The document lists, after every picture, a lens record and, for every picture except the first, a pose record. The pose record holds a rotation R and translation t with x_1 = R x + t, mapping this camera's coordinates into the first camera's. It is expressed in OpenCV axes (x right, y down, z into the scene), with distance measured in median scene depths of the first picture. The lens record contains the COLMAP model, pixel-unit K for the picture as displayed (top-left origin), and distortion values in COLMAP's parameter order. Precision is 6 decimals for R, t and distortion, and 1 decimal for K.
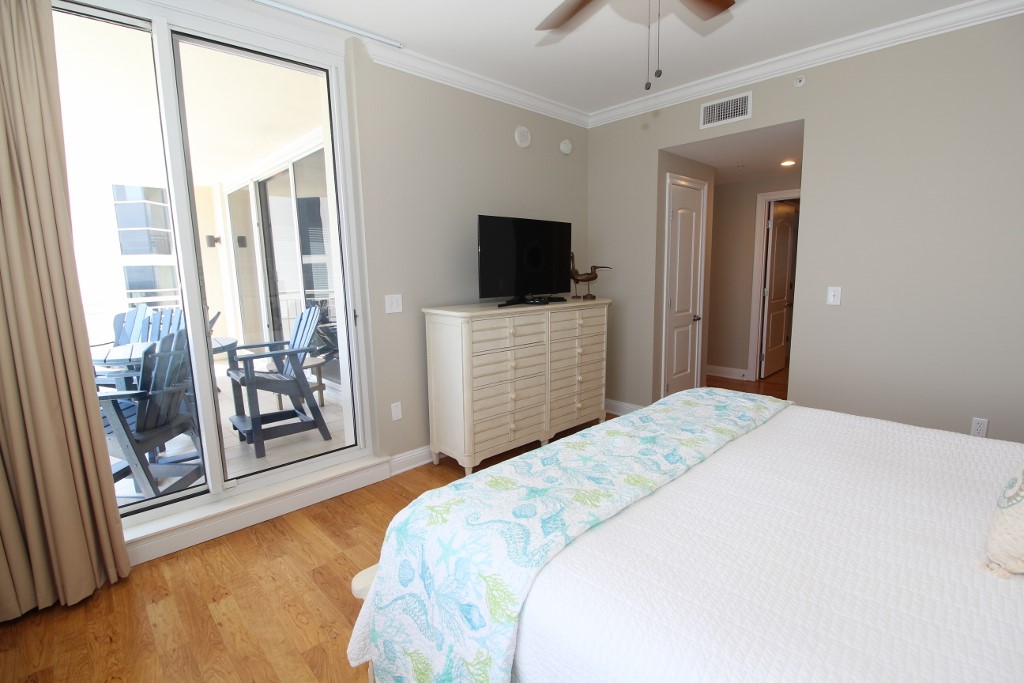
lens RADIAL K [[479.4, 0, 525.6], [0, 479.4, 342.0], [0, 0, 1]] dist [-0.025404, -0.000209]
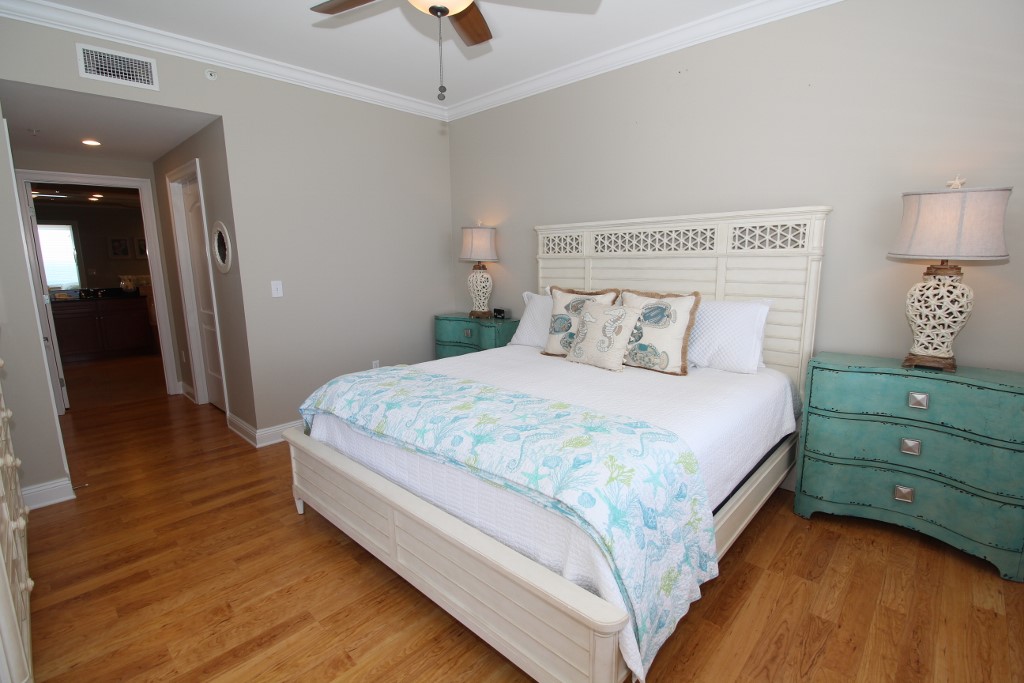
lens RADIAL K [[444.3, 0, 540.5], [0, 444.3, 329.9], [0, 0, 1]] dist [-0.018925, -0.000282]
pose [[-0.034014, -0.141723, 0.989322, -0.779782], [0.162866, 0.975876, 0.145397, -0.098937], [-0.986062, 0.166072, -0.010111, 0.778792]]
